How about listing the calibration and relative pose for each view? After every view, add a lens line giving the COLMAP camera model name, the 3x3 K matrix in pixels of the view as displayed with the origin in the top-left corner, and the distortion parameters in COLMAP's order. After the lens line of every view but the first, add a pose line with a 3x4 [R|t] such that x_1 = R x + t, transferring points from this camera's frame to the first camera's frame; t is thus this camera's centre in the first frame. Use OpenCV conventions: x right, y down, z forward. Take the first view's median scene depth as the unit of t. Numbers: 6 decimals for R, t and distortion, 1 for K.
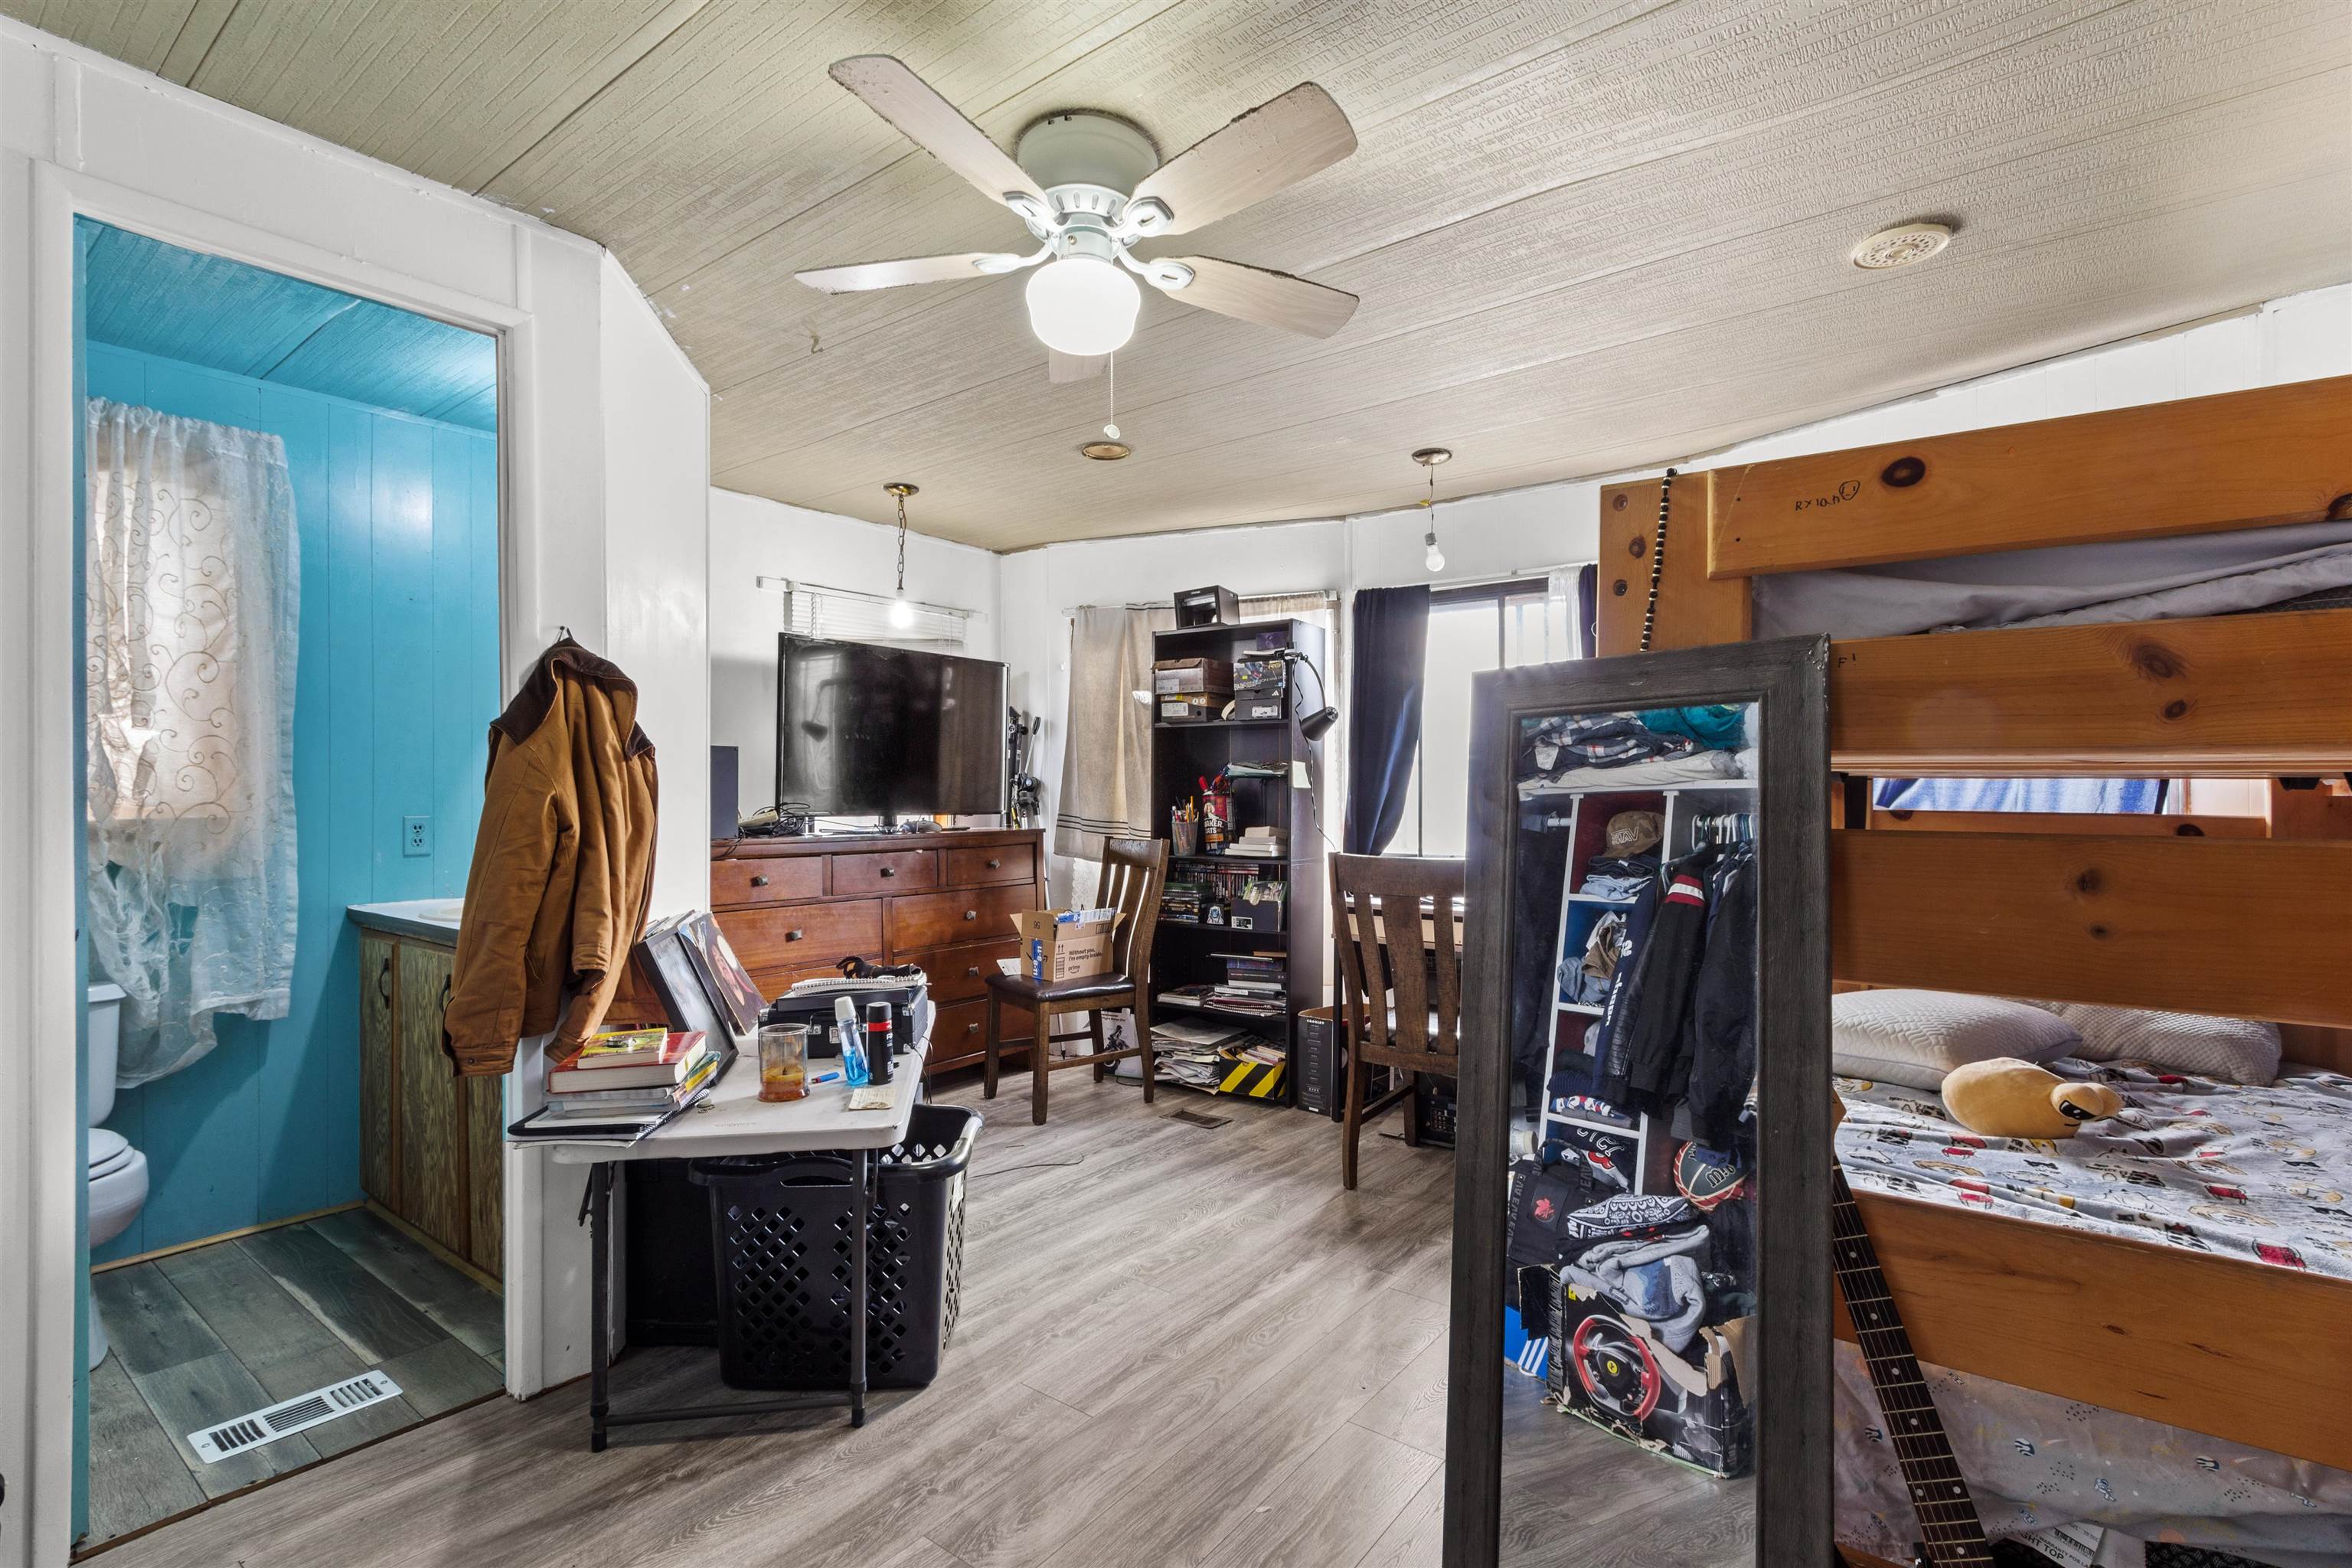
lens RADIAL K [[1087.9, 0, 1171.2], [0, 1087.9, 795.9], [0, 0, 1]] dist [0.001135, 0.000265]
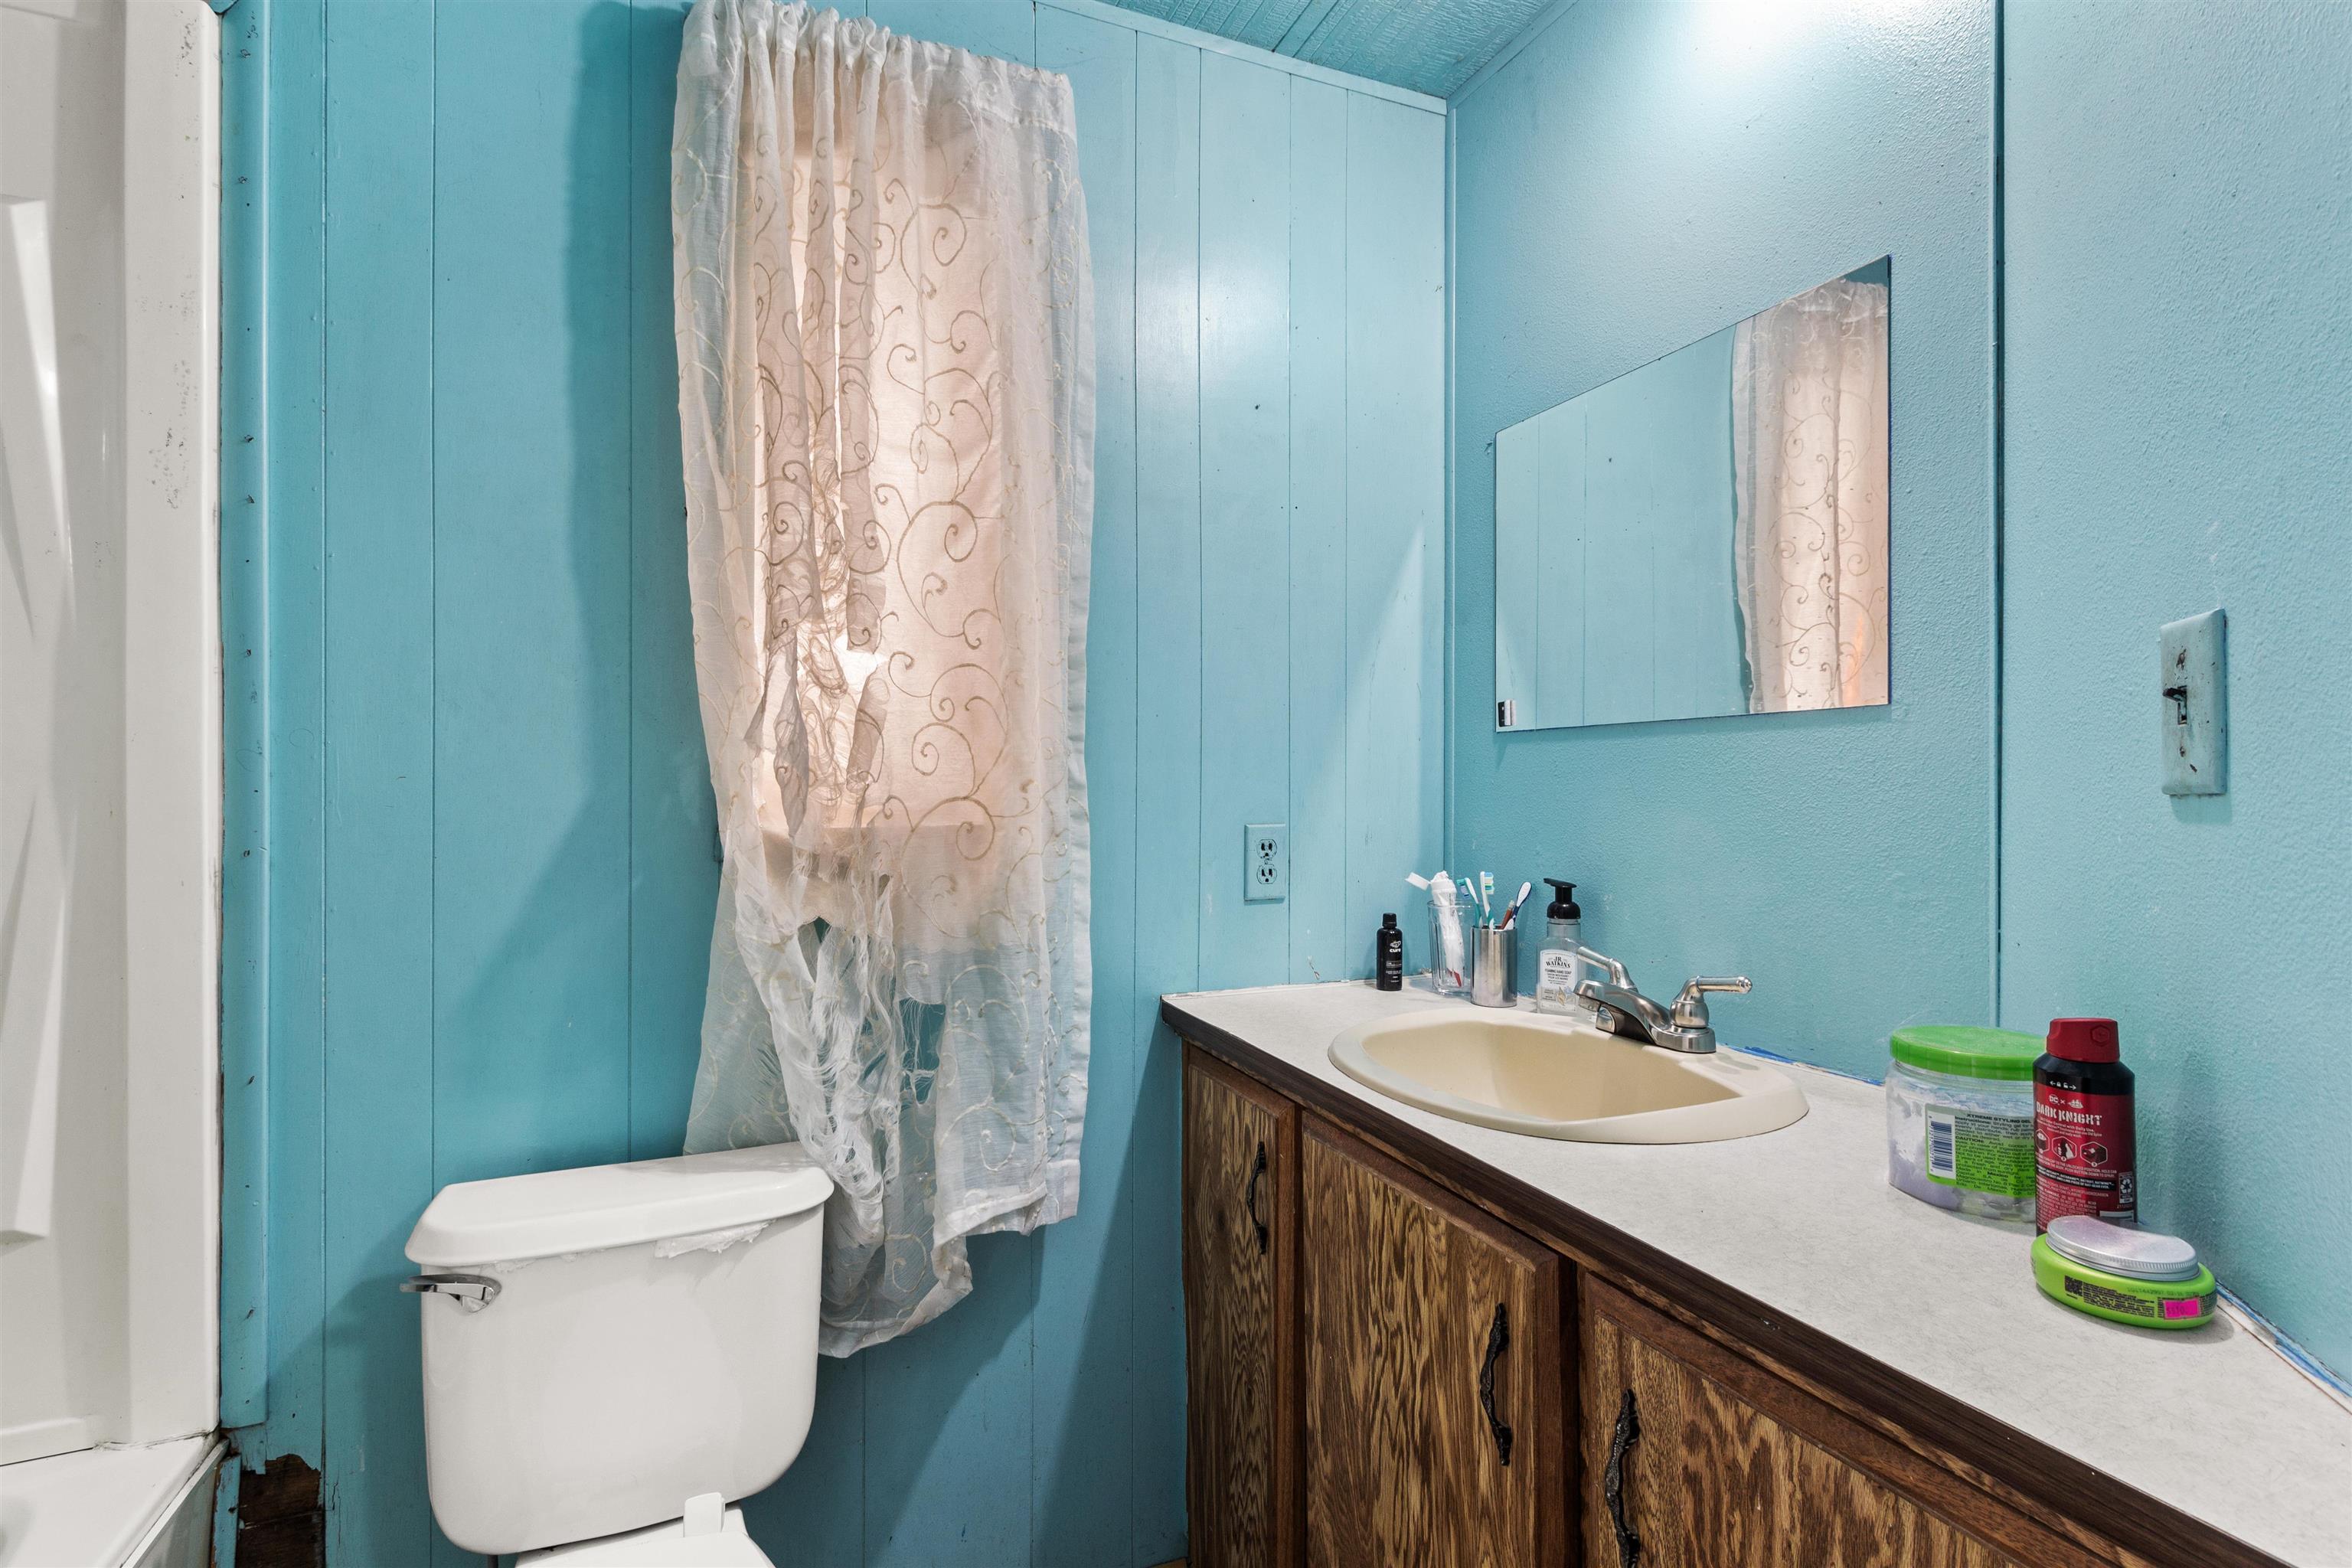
lens RADIAL K [[1114.8, 0, 1176.0], [0, 1114.8, 784.0], [0, 0, 1]] dist [0.035658, 0.000483]
pose [[0.872927, -0.001471, -0.487848, -0.545114], [-0.001917, 0.999977, -0.006445, 0.003043], [0.487847, 0.006561, 0.872905, 0.596908]]
